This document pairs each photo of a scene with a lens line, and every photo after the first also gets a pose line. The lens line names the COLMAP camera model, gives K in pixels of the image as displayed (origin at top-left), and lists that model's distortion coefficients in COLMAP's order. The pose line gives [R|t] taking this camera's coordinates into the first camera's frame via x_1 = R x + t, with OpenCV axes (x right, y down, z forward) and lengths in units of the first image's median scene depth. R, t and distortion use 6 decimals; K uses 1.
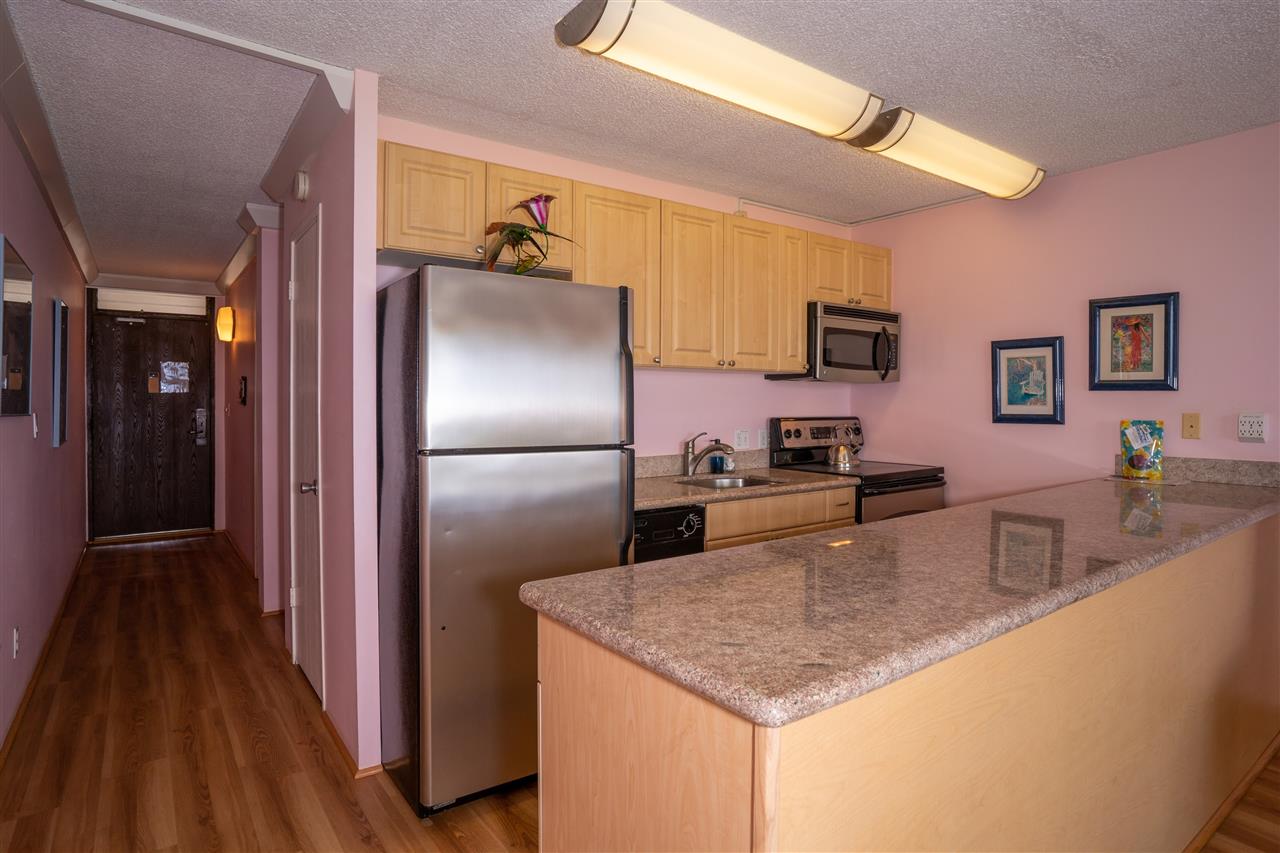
lens RADIAL K [[699.8, 0, 643.5], [0, 699.8, 405.8], [0, 0, 1]] dist [-0.086090, 0.050546]
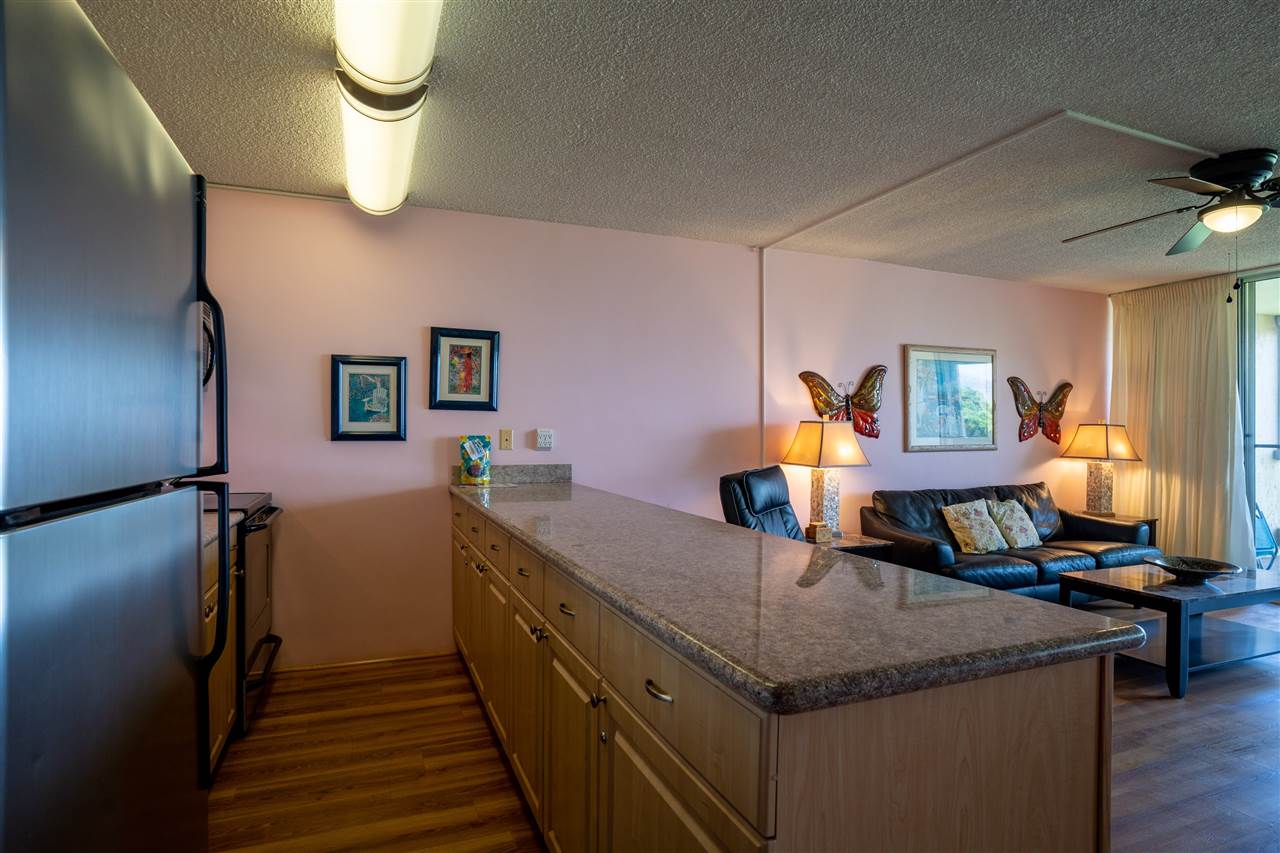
lens RADIAL K [[676.4, 0, 635.1], [0, 676.4, 426.9], [0, 0, 1]] dist [-0.077115, 0.039981]
pose [[0.254407, 0.011687, 0.967027, -0.280663], [0.001191, 0.999922, -0.012397, 0.018250], [-0.967096, 0.004305, 0.254374, 0.368586]]
